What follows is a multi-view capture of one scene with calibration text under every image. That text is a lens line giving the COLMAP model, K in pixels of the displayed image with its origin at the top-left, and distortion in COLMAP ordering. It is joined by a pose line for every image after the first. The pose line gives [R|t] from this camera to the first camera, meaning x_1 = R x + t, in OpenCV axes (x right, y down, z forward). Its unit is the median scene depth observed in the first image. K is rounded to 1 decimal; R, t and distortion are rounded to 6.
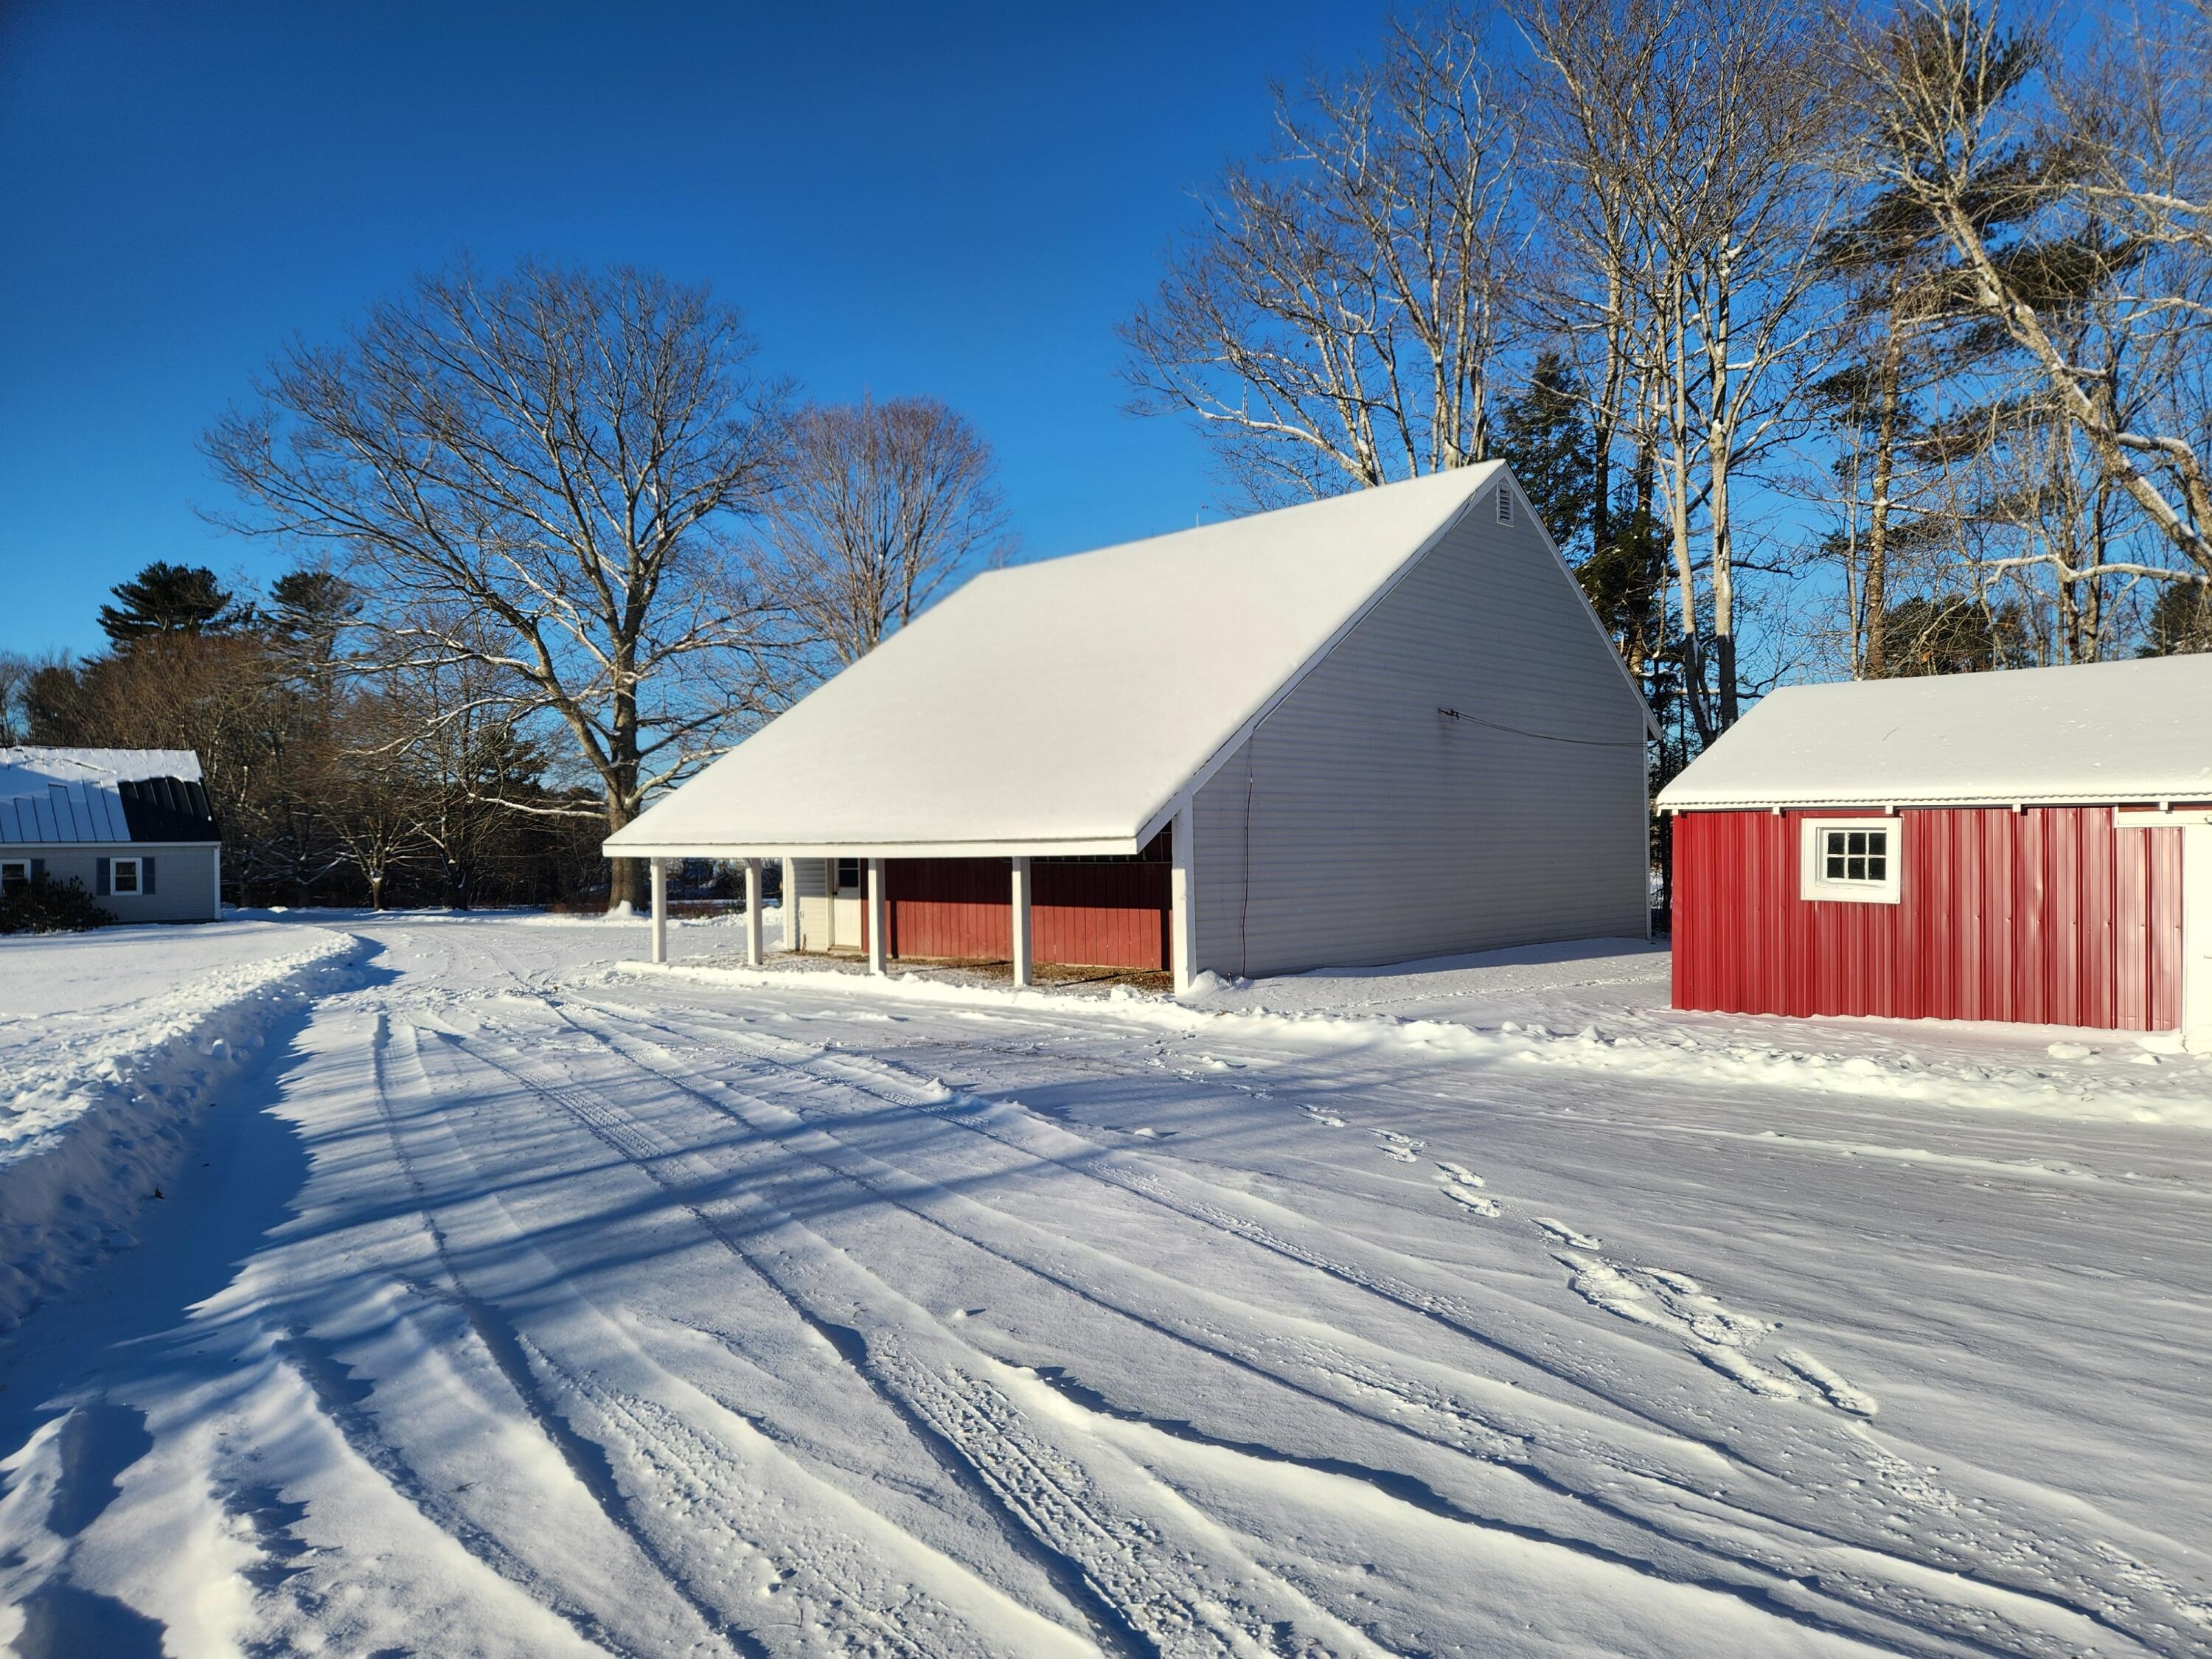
lens RADIAL K [[1541.2, 0, 1106.0], [0, 1541.2, 829.5], [0, 0, 1]] dist [0.035729, -0.000081]
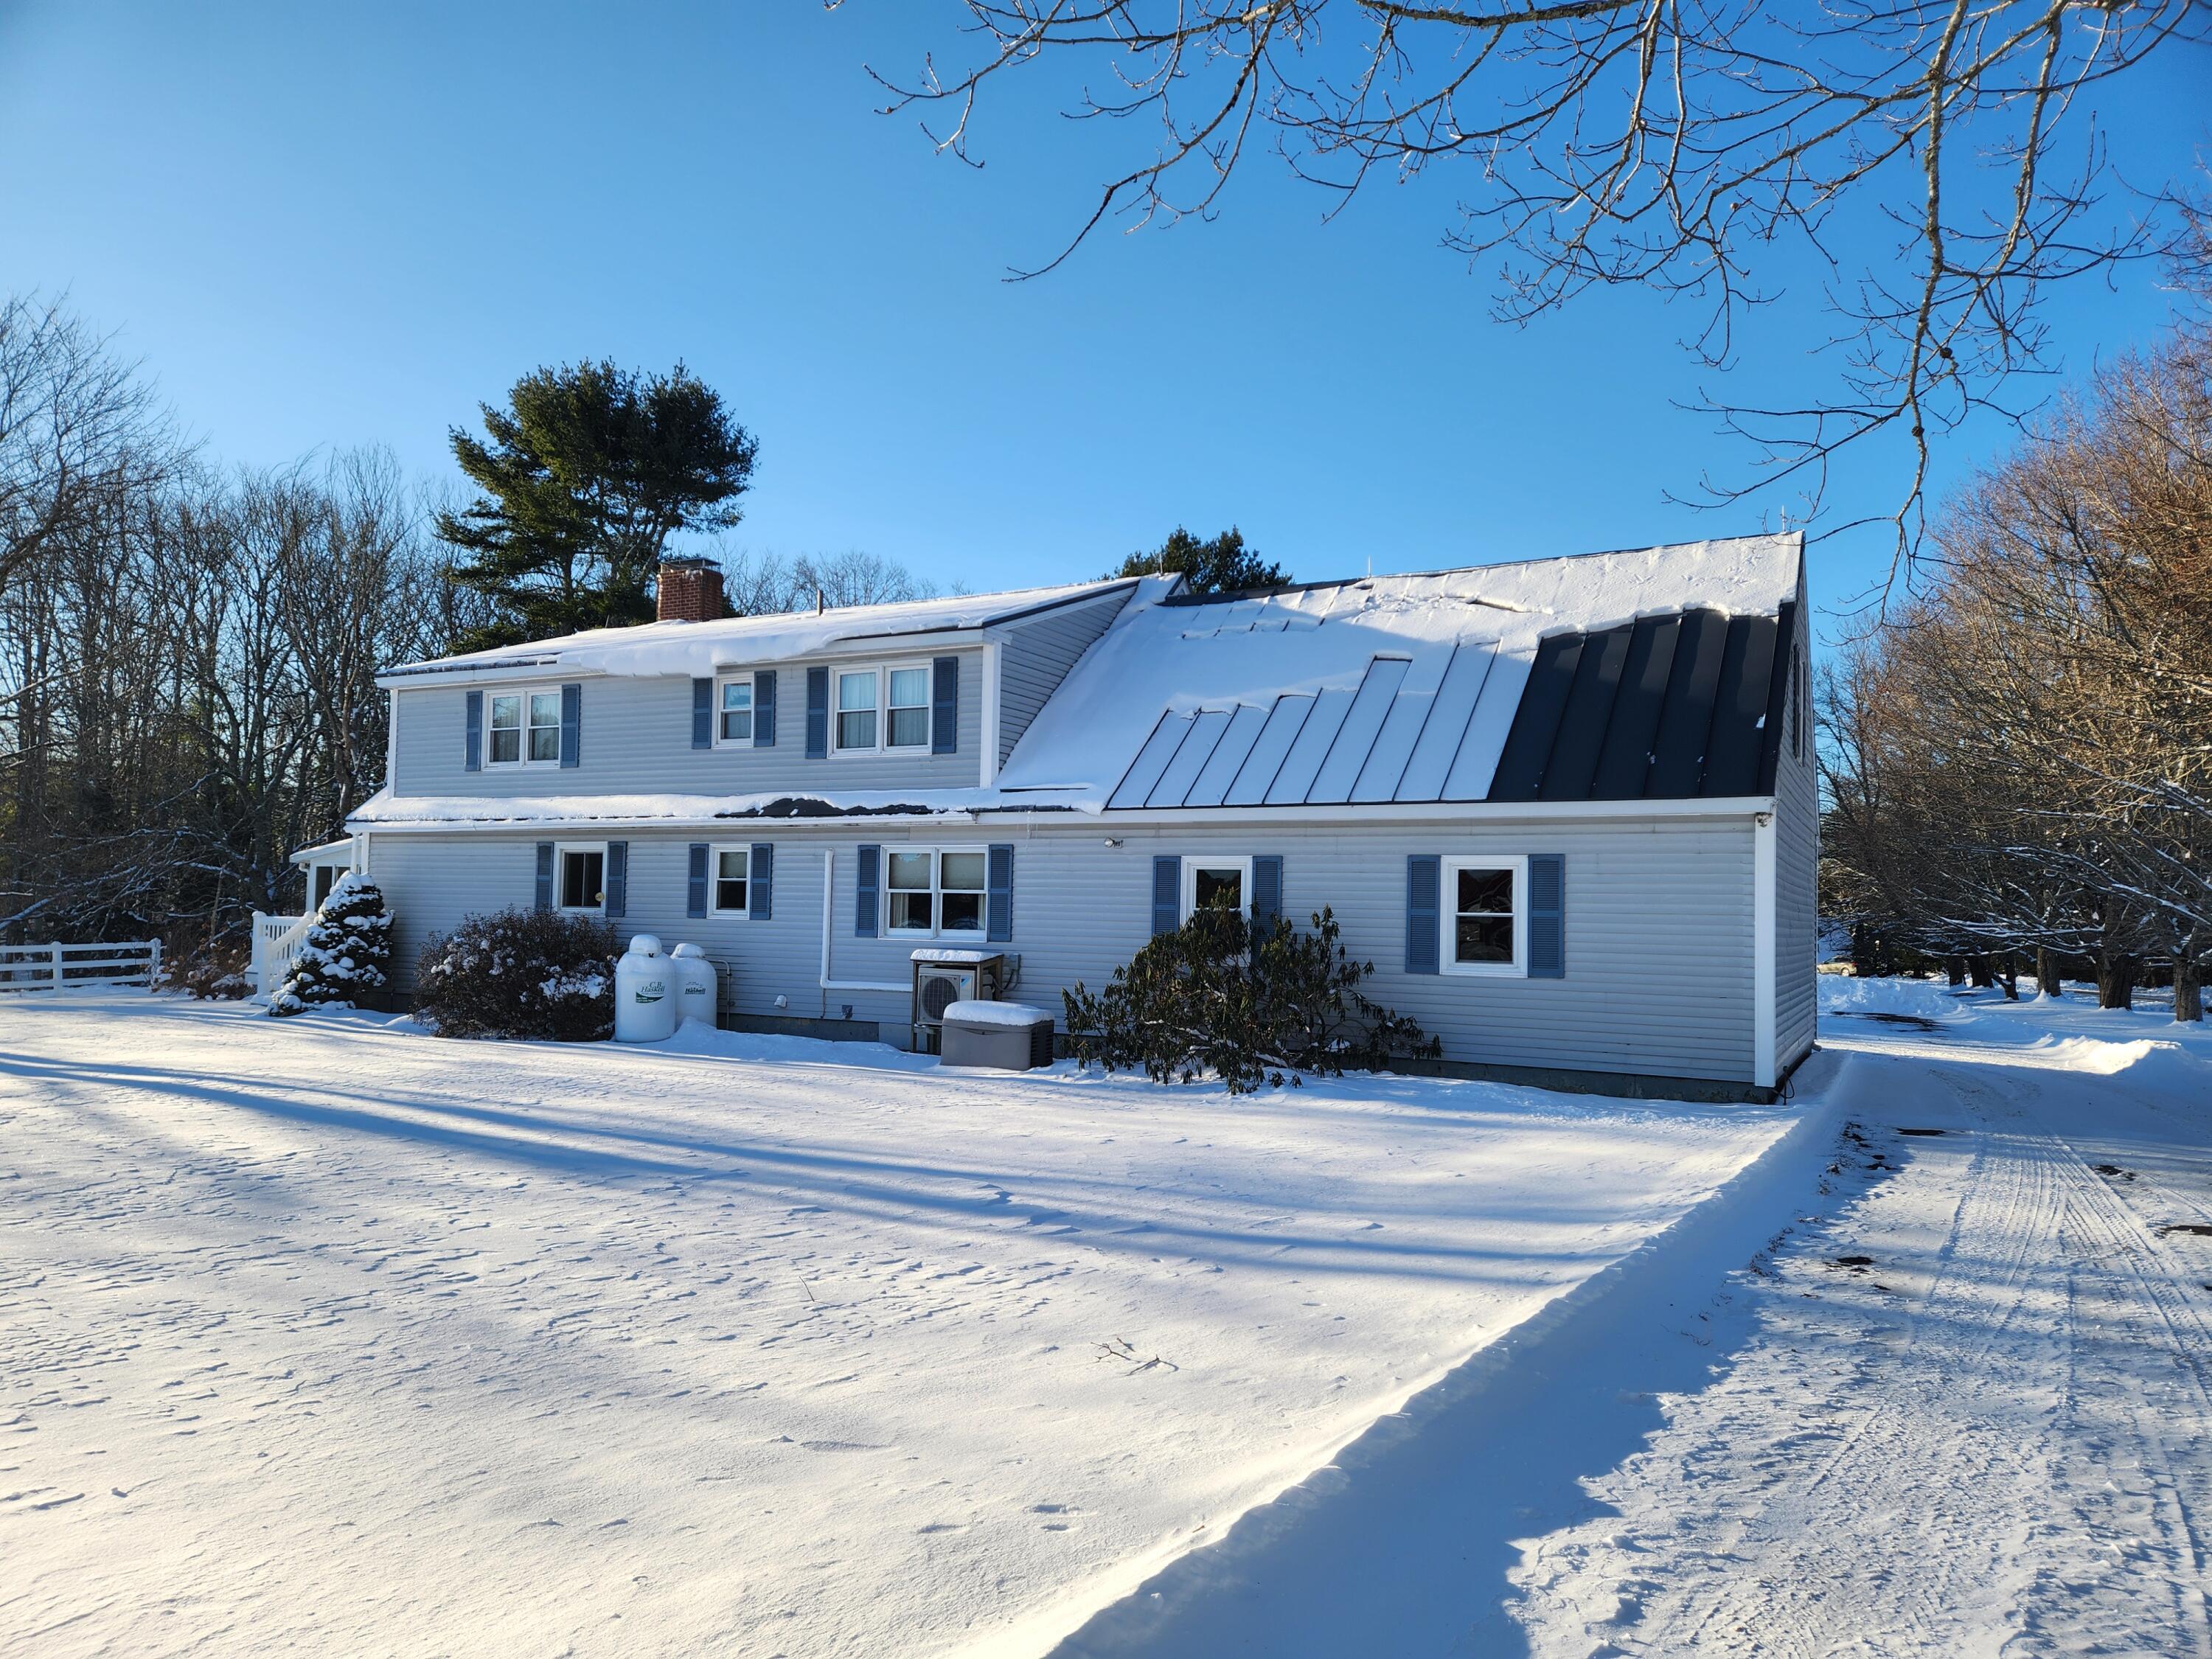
lens RADIAL K [[1541.2, 0, 1106.0], [0, 1541.2, 829.5], [0, 0, 1]] dist [0.035729, -0.000081]
pose [[0.313529, -0.032815, -0.949012, -0.527987], [-0.015768, 0.999085, -0.039756, 0.039066], [0.949448, 0.027429, 0.312724, 1.227716]]
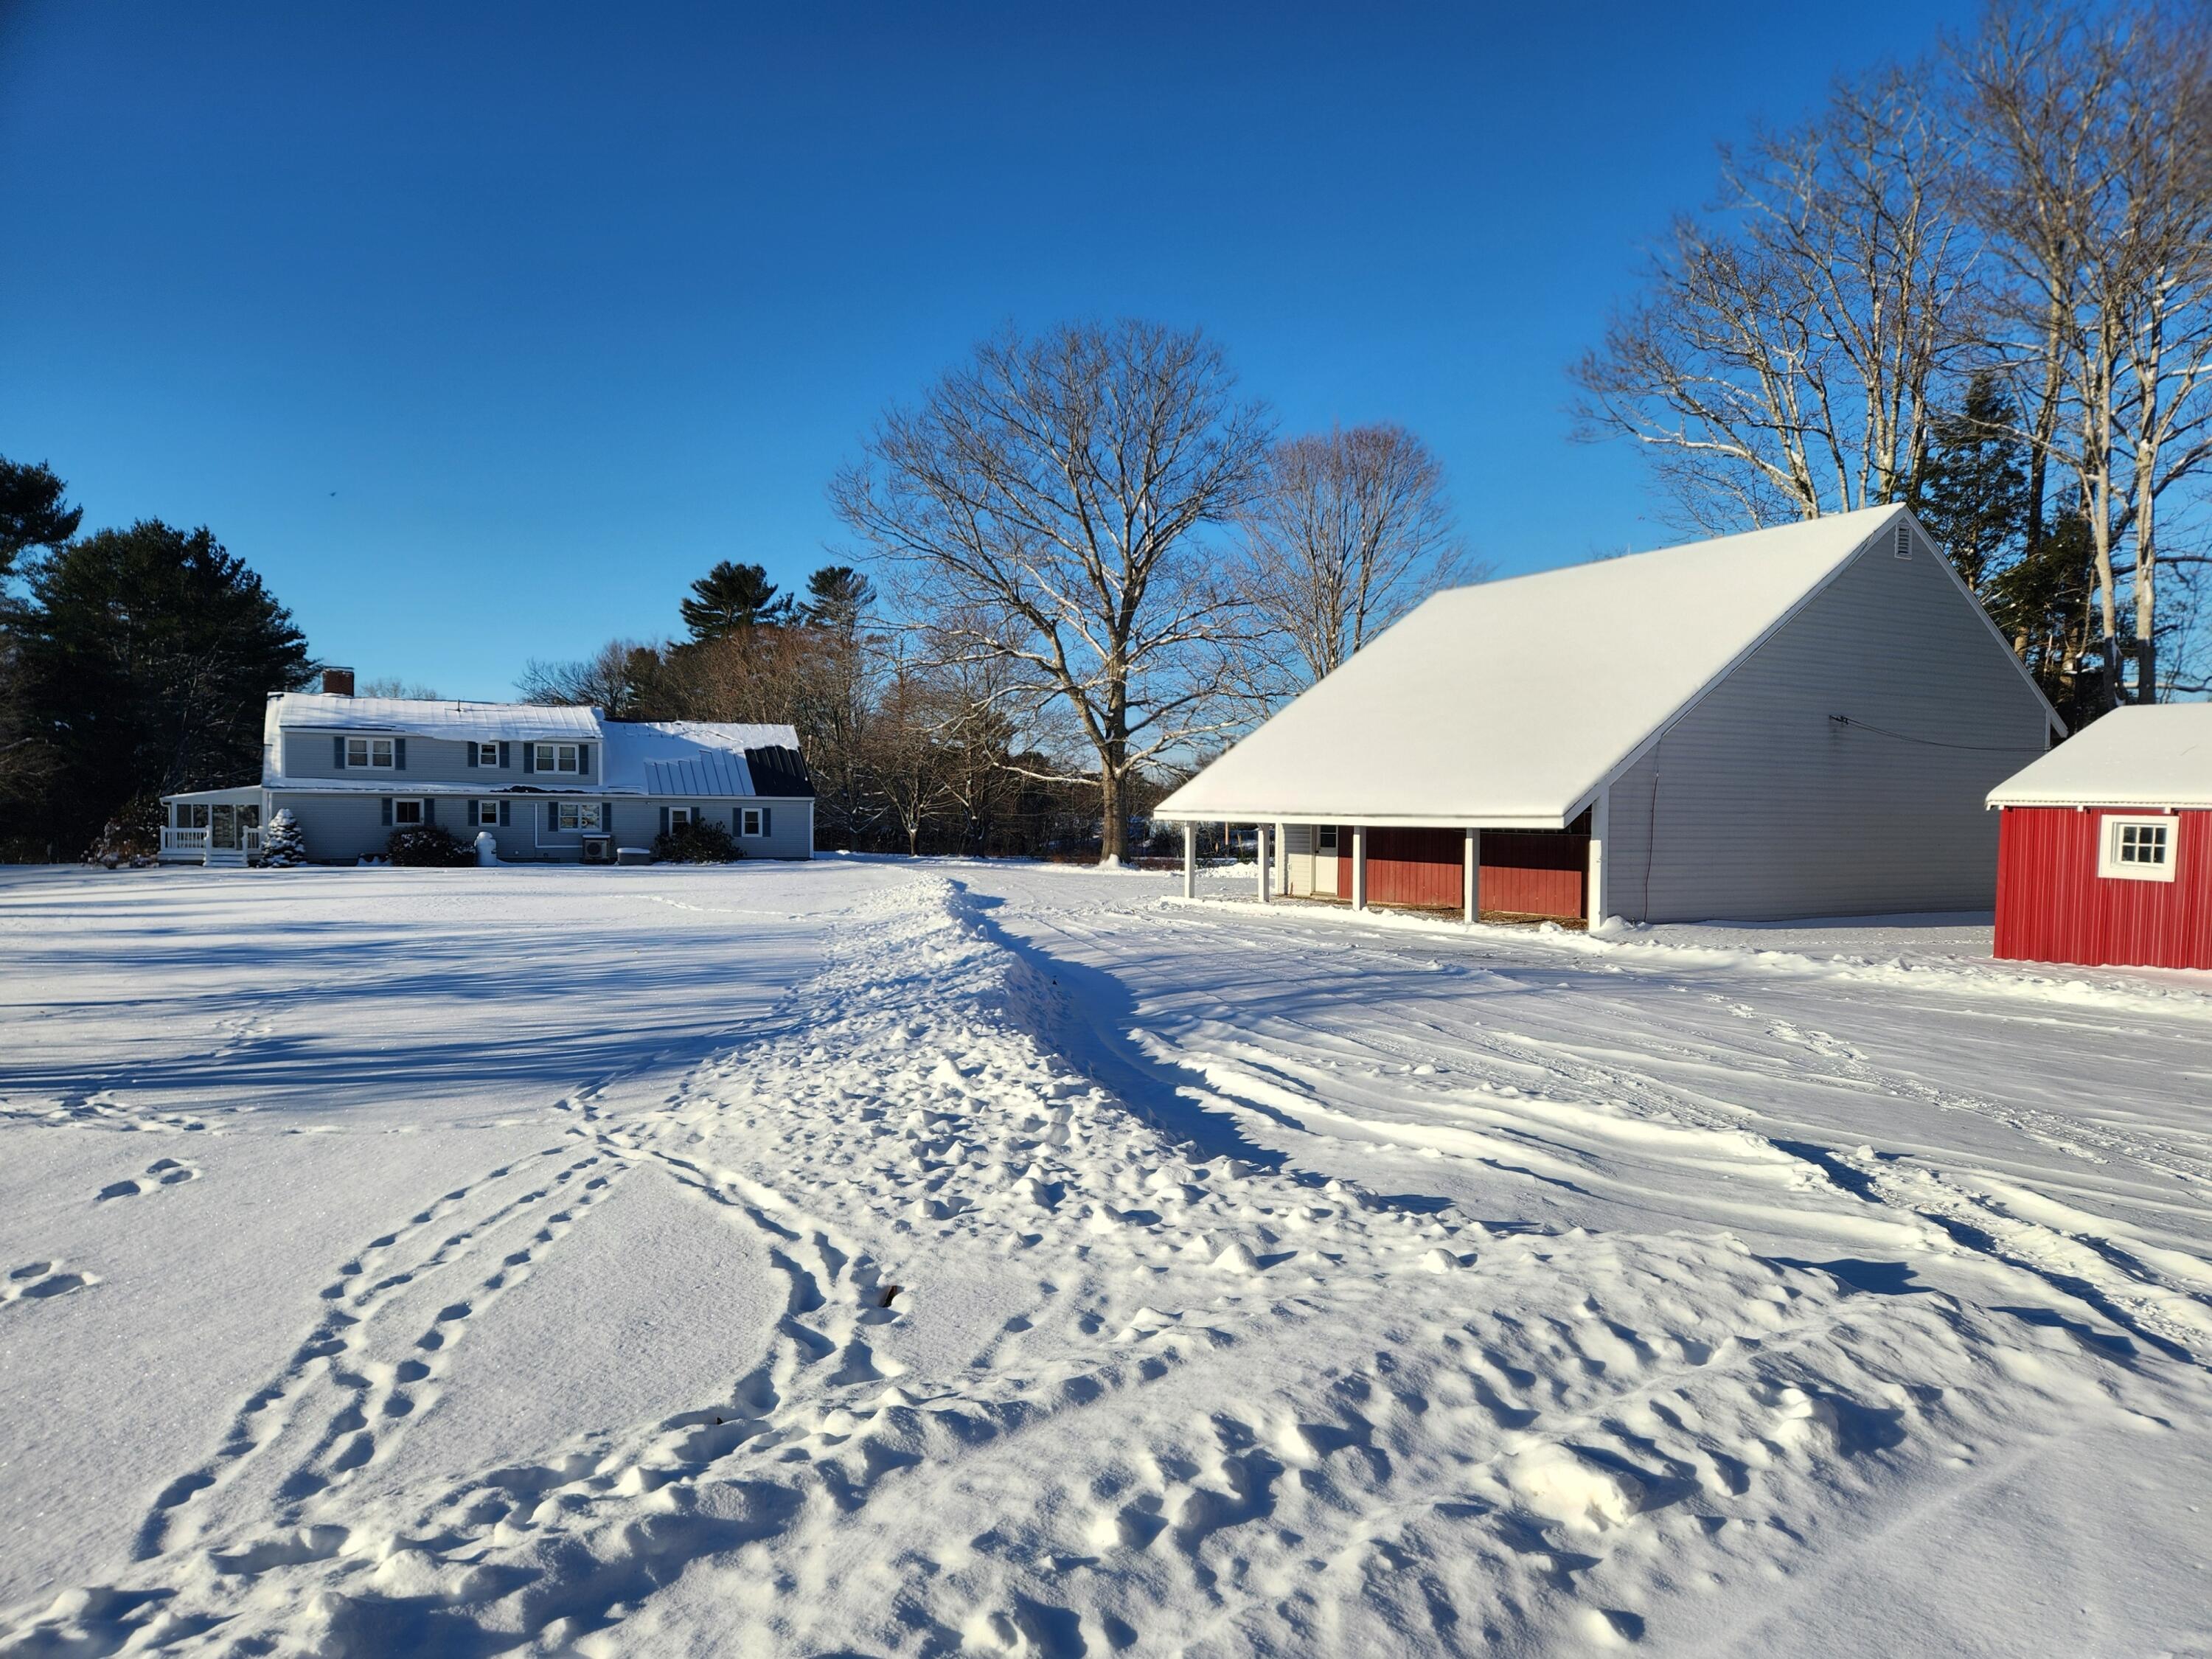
lens RADIAL K [[1517.8, 0, 1108.7], [0, 1517.8, 871.0], [0, 0, 1]] dist [0.091177, -0.090970]
pose [[0.963902, 0.035372, -0.263896, -0.005177], [-0.022261, 0.998372, 0.052509, -0.004470], [0.265324, -0.044739, 0.963121, -0.217334]]
